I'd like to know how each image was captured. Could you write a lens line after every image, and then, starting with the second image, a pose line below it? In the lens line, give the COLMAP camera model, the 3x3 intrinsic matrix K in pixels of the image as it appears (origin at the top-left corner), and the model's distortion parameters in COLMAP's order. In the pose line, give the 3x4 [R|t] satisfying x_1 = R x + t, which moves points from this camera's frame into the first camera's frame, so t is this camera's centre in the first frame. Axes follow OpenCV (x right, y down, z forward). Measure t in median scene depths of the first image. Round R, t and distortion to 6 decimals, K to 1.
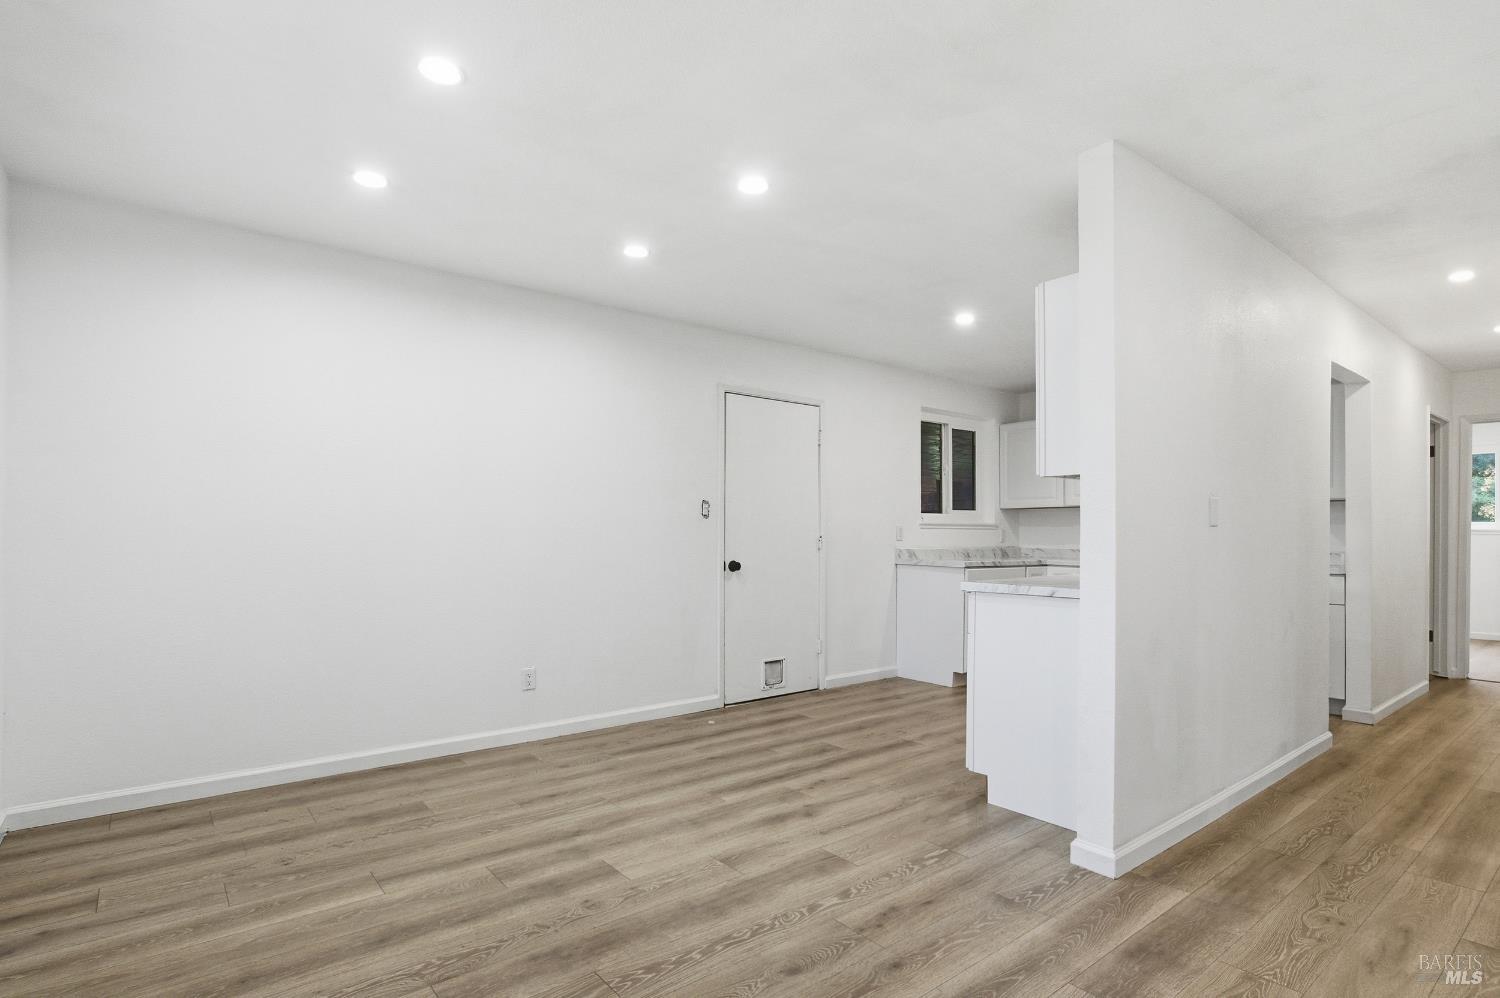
lens RADIAL K [[736.8, 0, 754.0], [0, 736.8, 507.3], [0, 0, 1]] dist [-0.025591, 0.003983]
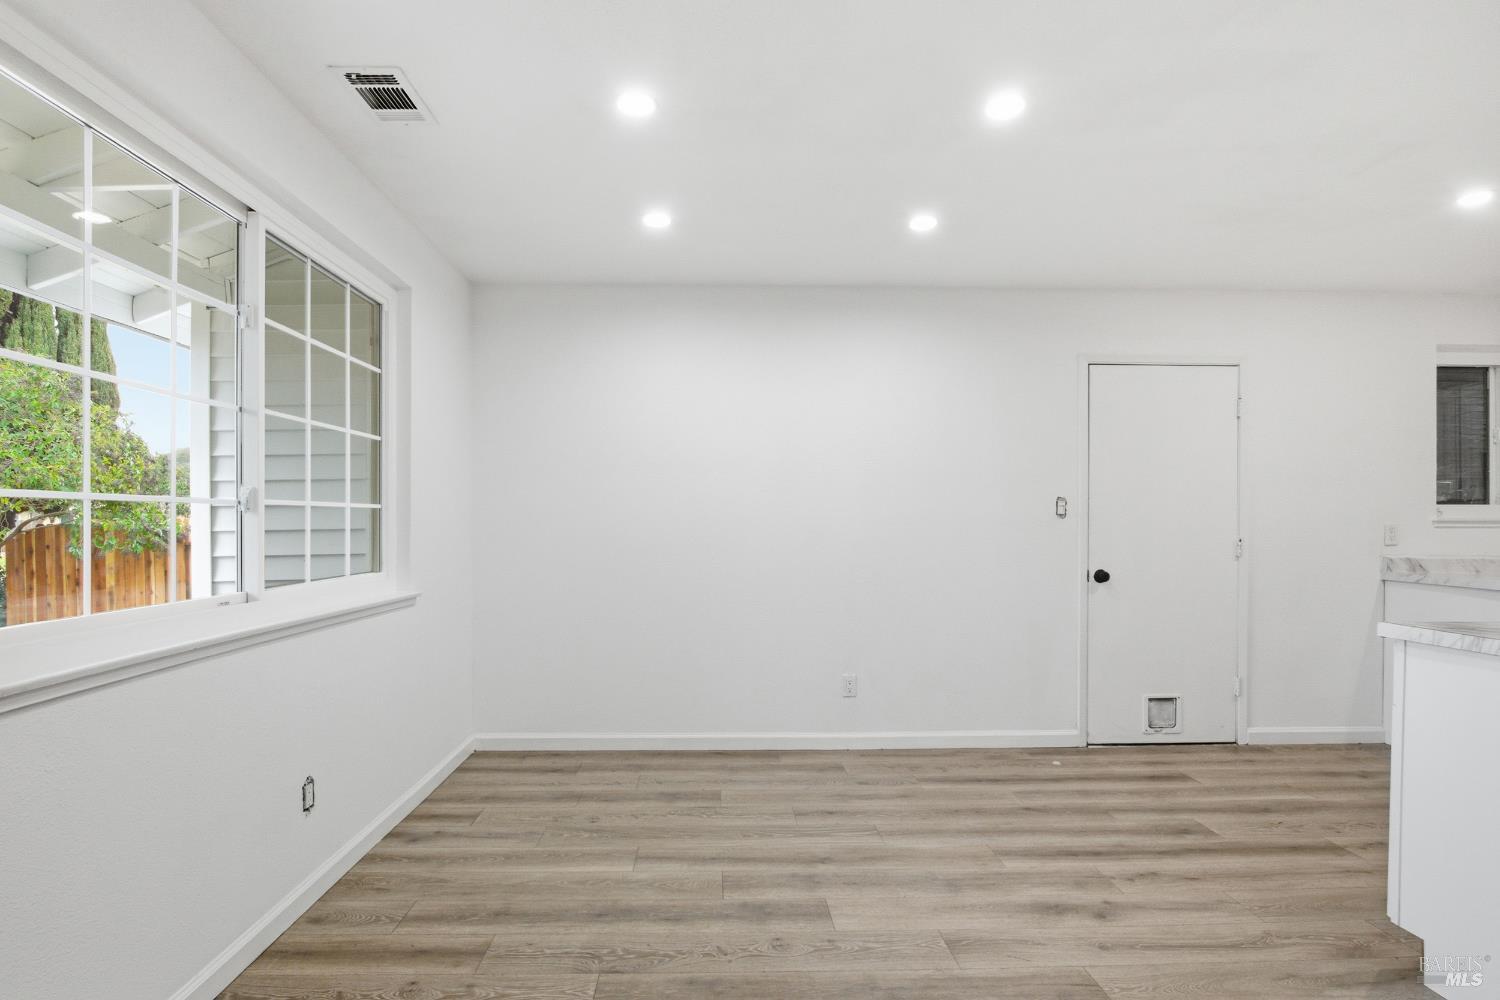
lens RADIAL K [[736.8, 0, 747.9], [0, 736.8, 509.4], [0, 0, 1]] dist [-0.025591, 0.003983]
pose [[0.795286, -0.016377, -0.606014, 0.231629], [0.024119, 0.999698, 0.004636, -0.010750], [0.605755, -0.018303, 0.795441, 0.179824]]
